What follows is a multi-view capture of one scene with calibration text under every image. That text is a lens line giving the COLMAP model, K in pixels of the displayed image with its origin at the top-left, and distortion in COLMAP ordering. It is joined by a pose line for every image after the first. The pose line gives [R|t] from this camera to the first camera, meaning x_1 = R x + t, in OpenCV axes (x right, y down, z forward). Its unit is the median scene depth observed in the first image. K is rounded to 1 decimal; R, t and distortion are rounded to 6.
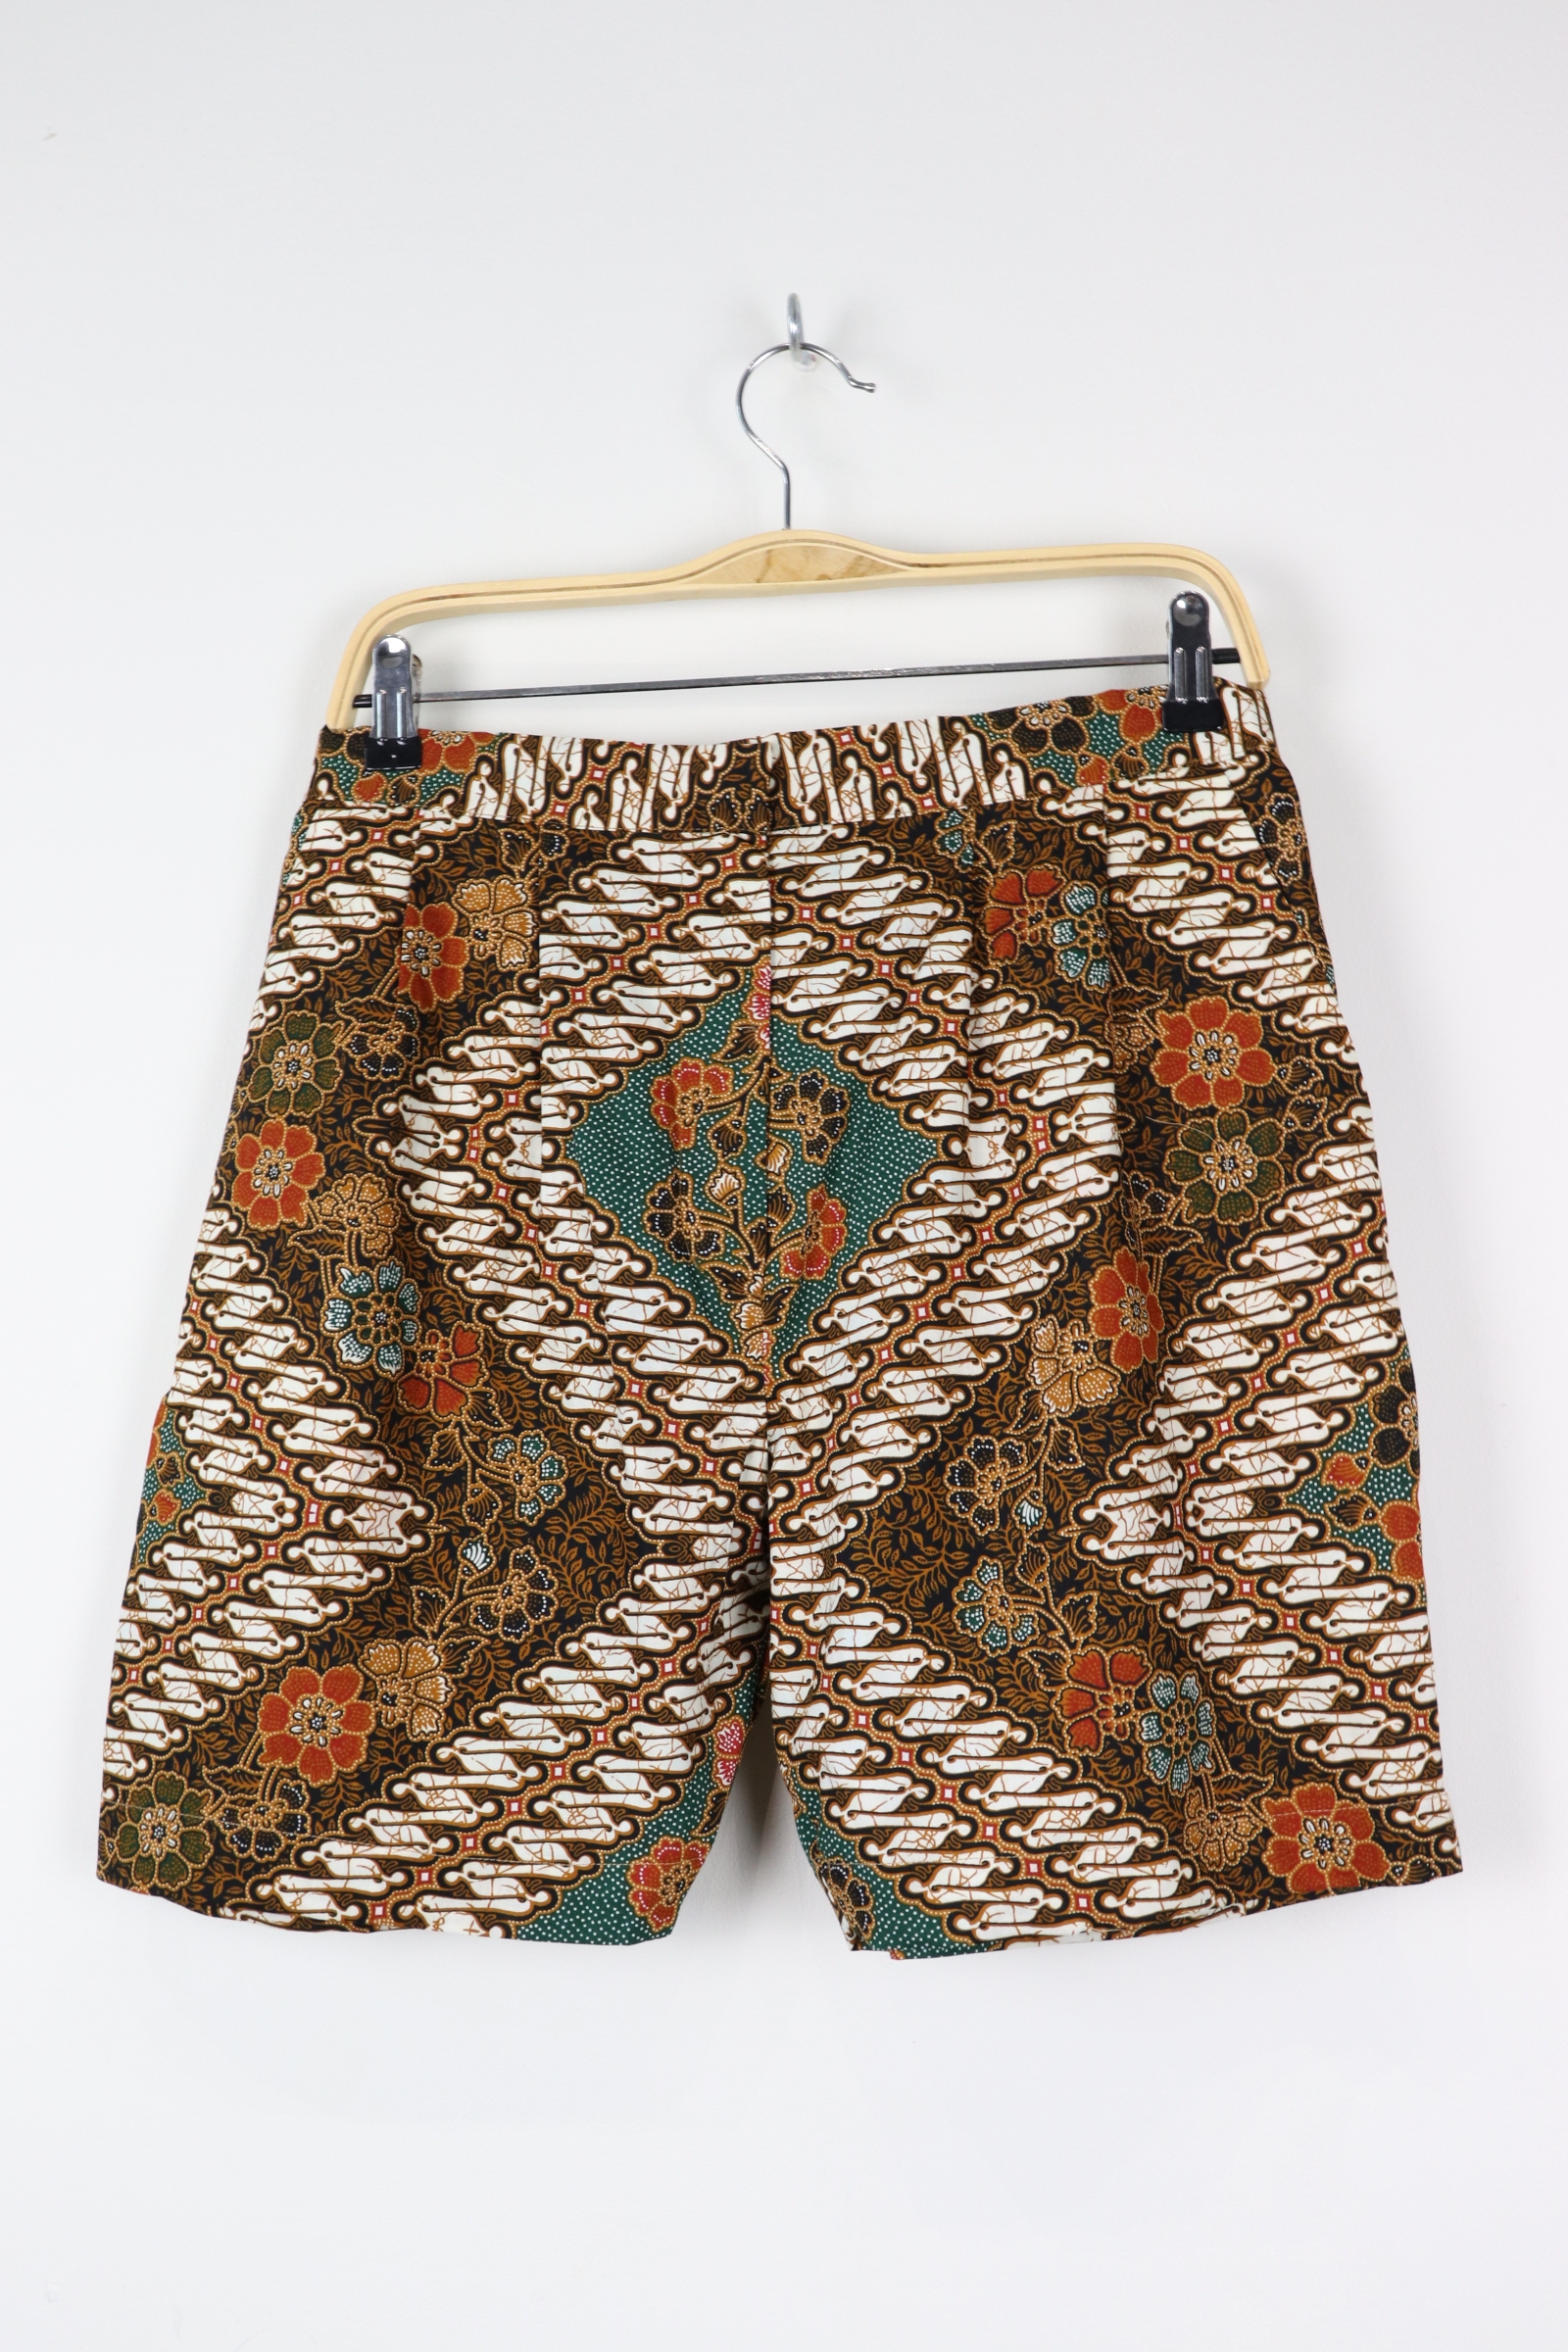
lens RADIAL K [[2690.5, 0, 794.0], [0, 2690.5, 1183.4], [0, 0, 1]] dist [-0.076436, 0.000000]
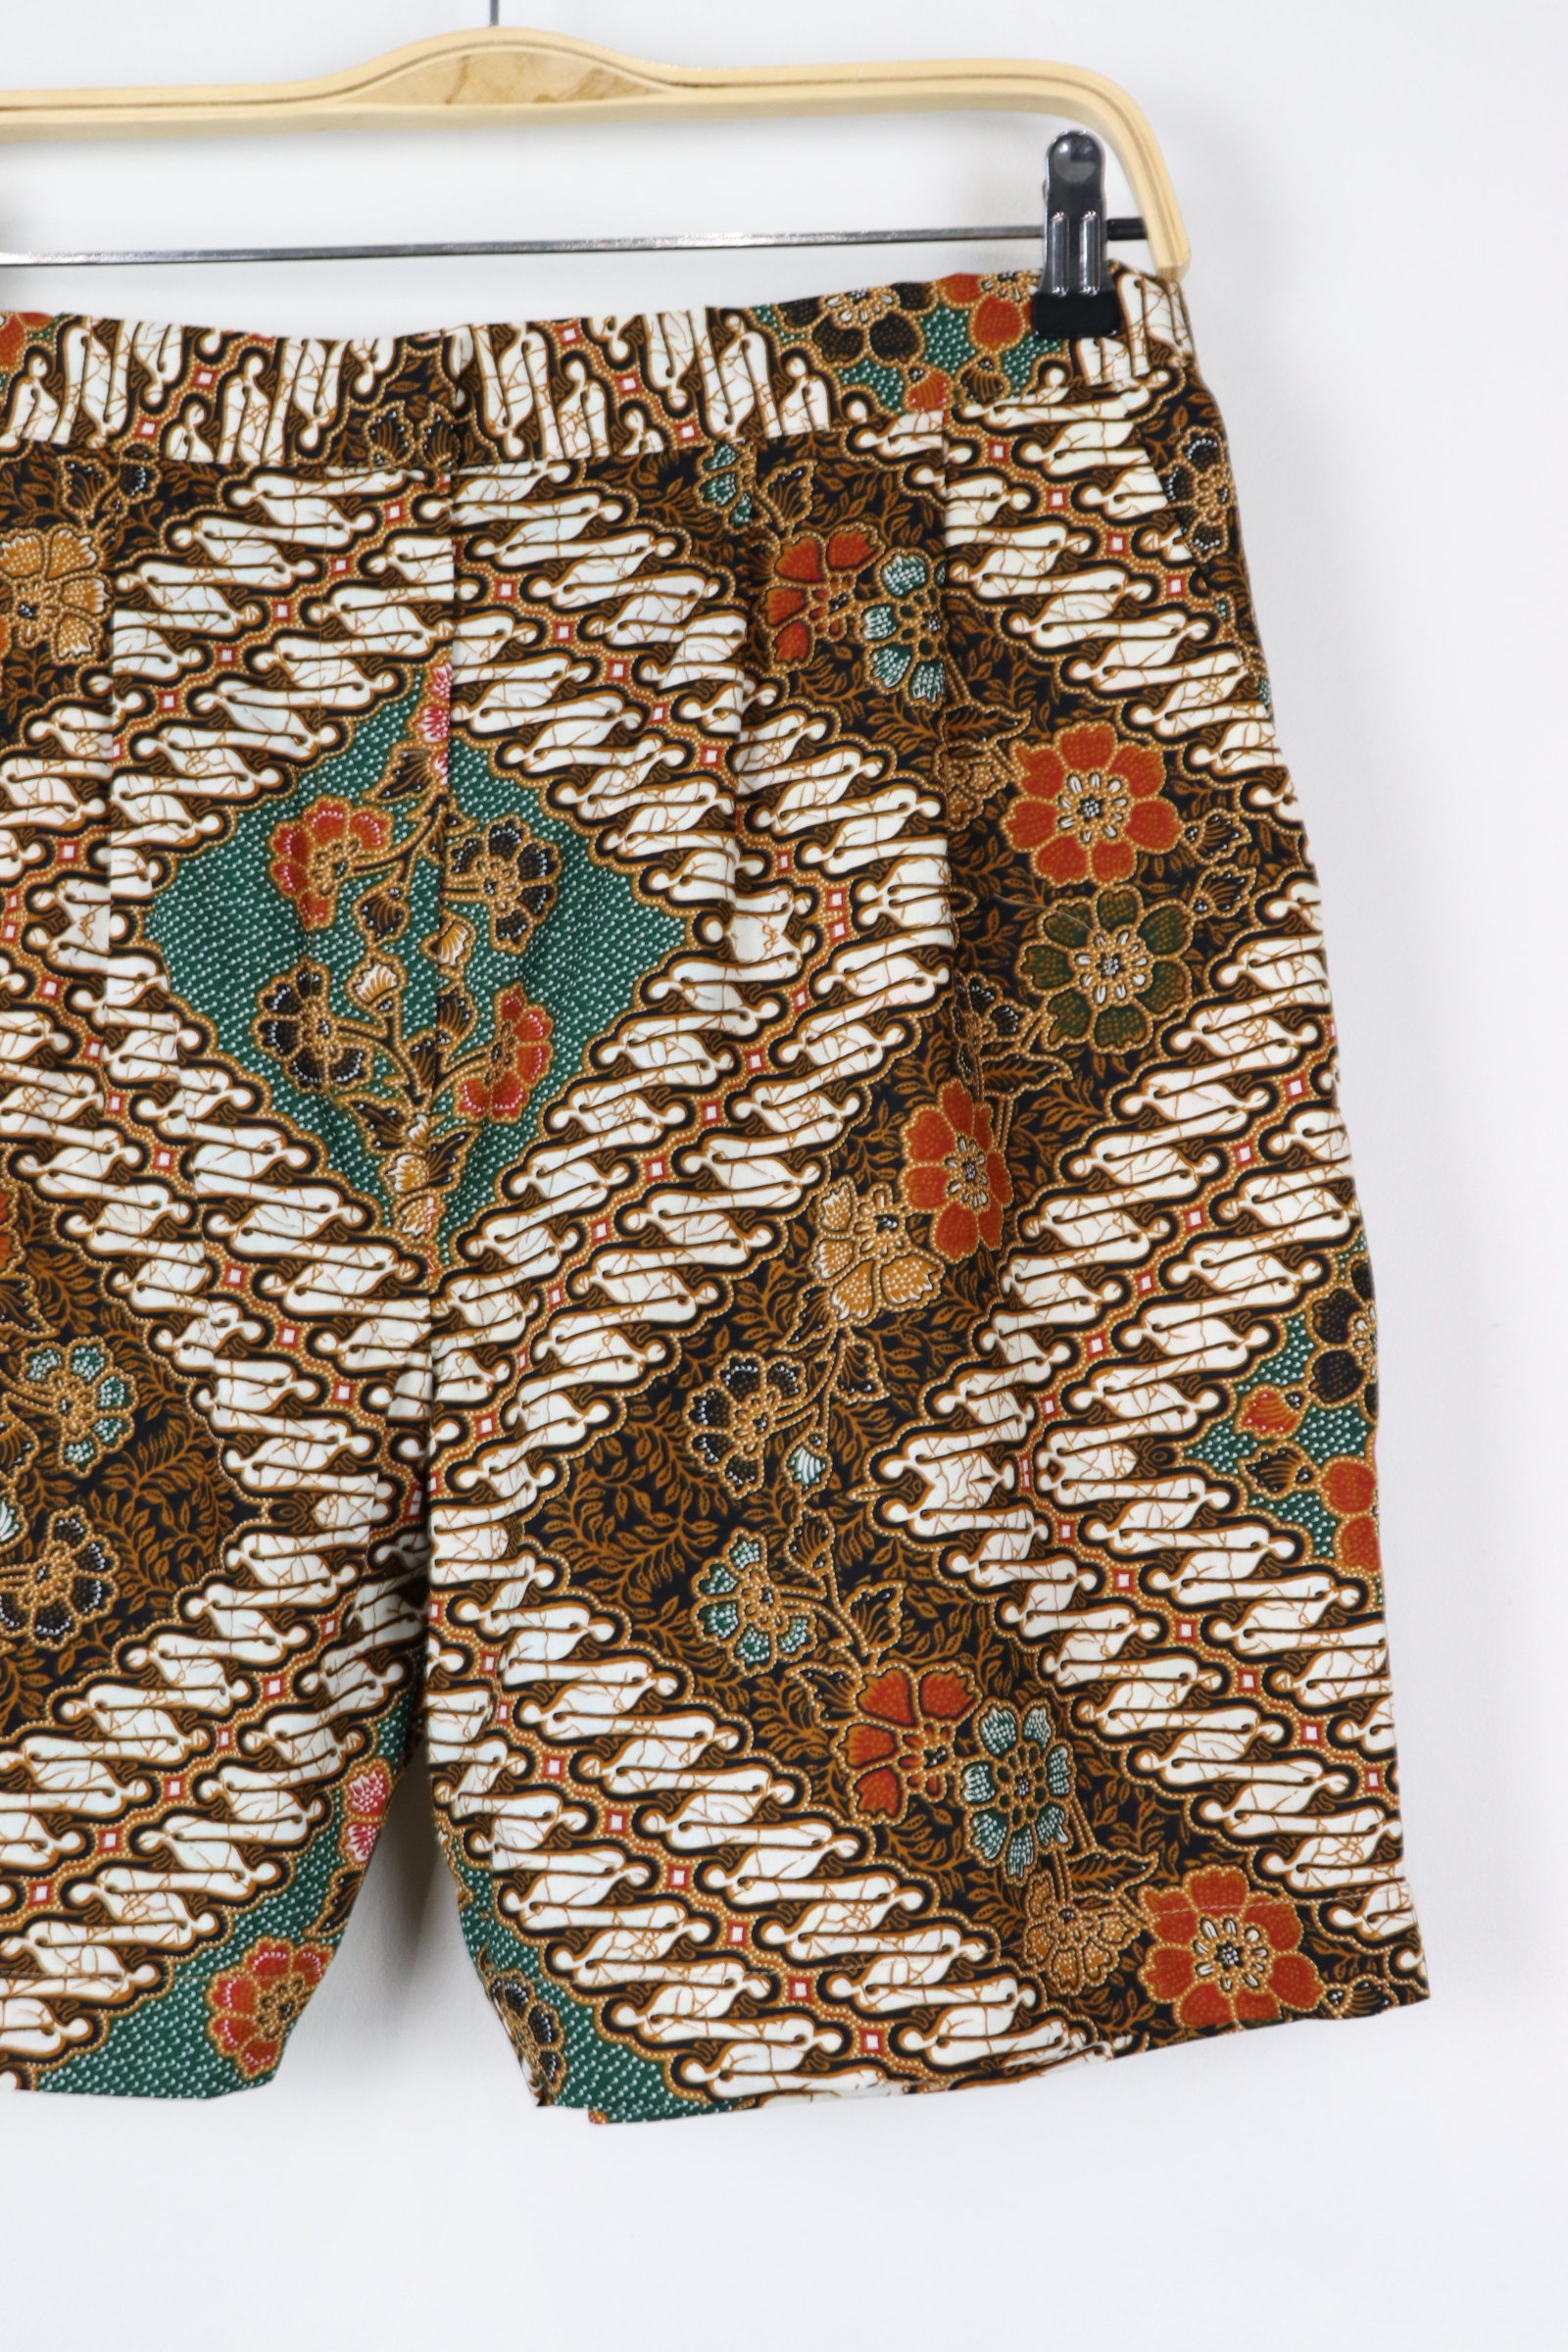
lens RADIAL K [[3426.1, 0, 787.2], [0, 3426.1, 1167.4], [0, 0, 1]] dist [0.010704, 0.000000]
pose [[0.998057, 0.017626, 0.059761, 0.027965], [-0.019323, 0.999423, 0.027944, 0.021856], [-0.059234, -0.029044, 0.997822, 0.128956]]
